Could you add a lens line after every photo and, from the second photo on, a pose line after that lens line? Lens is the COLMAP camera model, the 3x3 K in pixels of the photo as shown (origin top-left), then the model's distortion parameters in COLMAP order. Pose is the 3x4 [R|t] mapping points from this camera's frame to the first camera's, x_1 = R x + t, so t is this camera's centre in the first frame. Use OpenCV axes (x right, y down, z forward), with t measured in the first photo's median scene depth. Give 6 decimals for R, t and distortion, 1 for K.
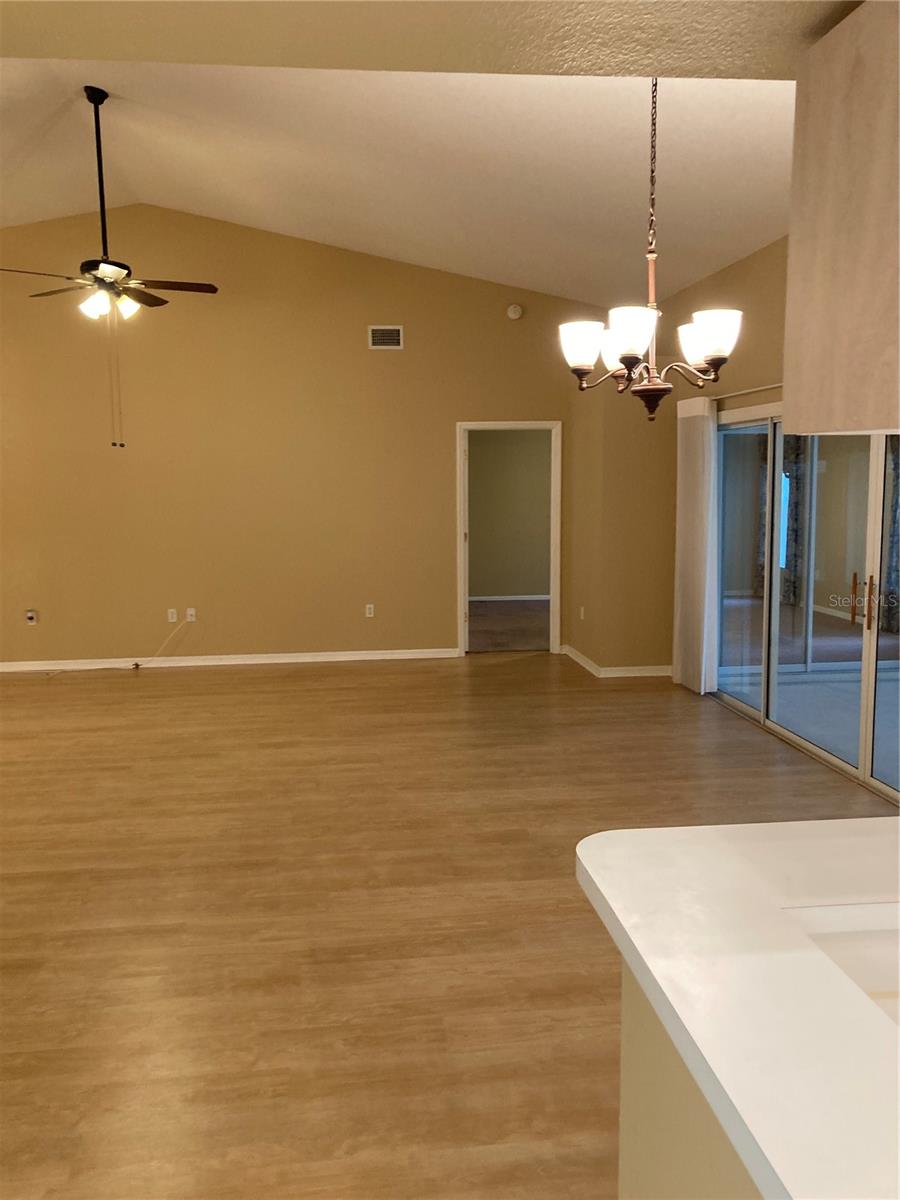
lens RADIAL K [[1007.3, 0, 439.2], [0, 1007.3, 598.5], [0, 0, 1]] dist [0.030486, -0.004064]
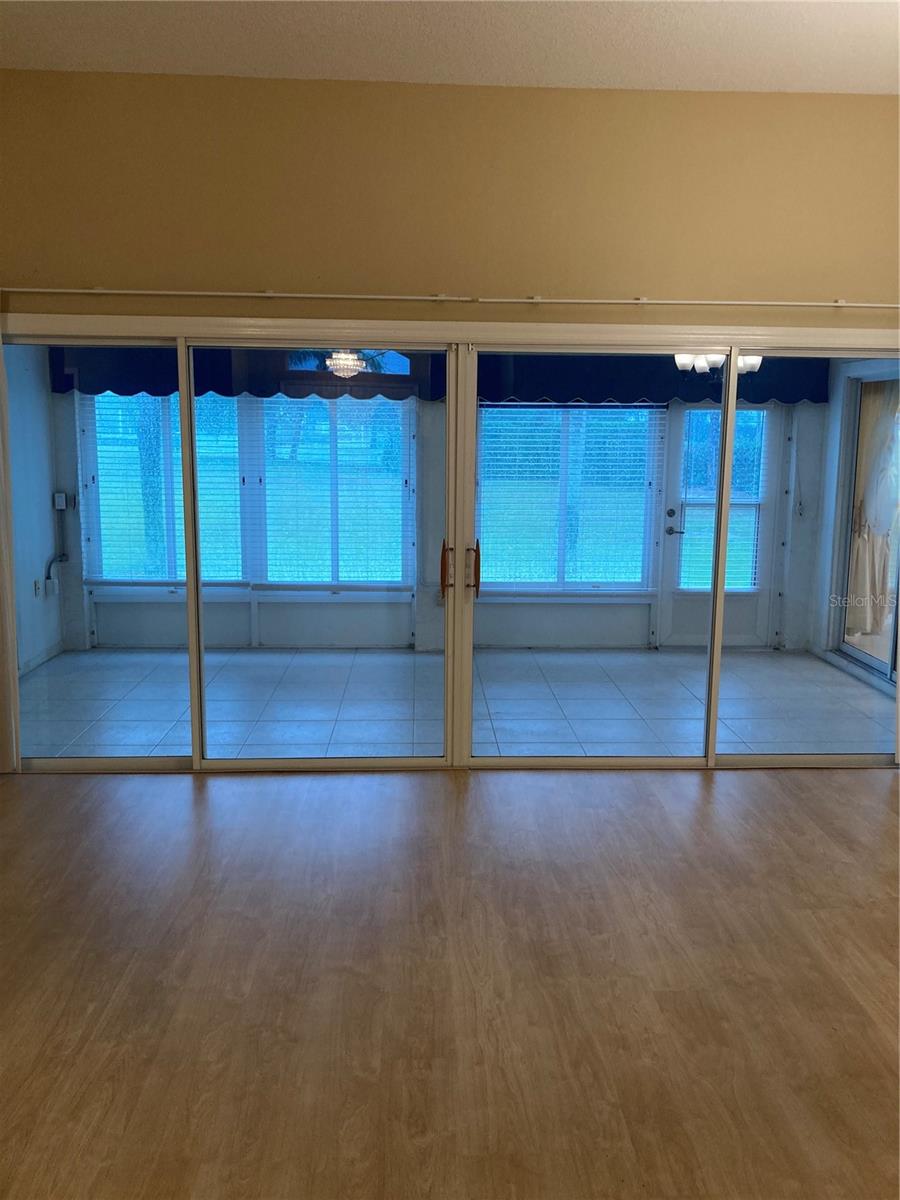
lens RADIAL K [[1007.3, 0, 448.4], [0, 1007.3, 598.8], [0, 0, 1]] dist [0.030486, -0.004064]
pose [[0.041822, -0.154410, 0.987121, -0.458098], [0.111797, 0.982504, 0.148951, -0.106533], [-0.992851, 0.104128, 0.058353, 0.980777]]
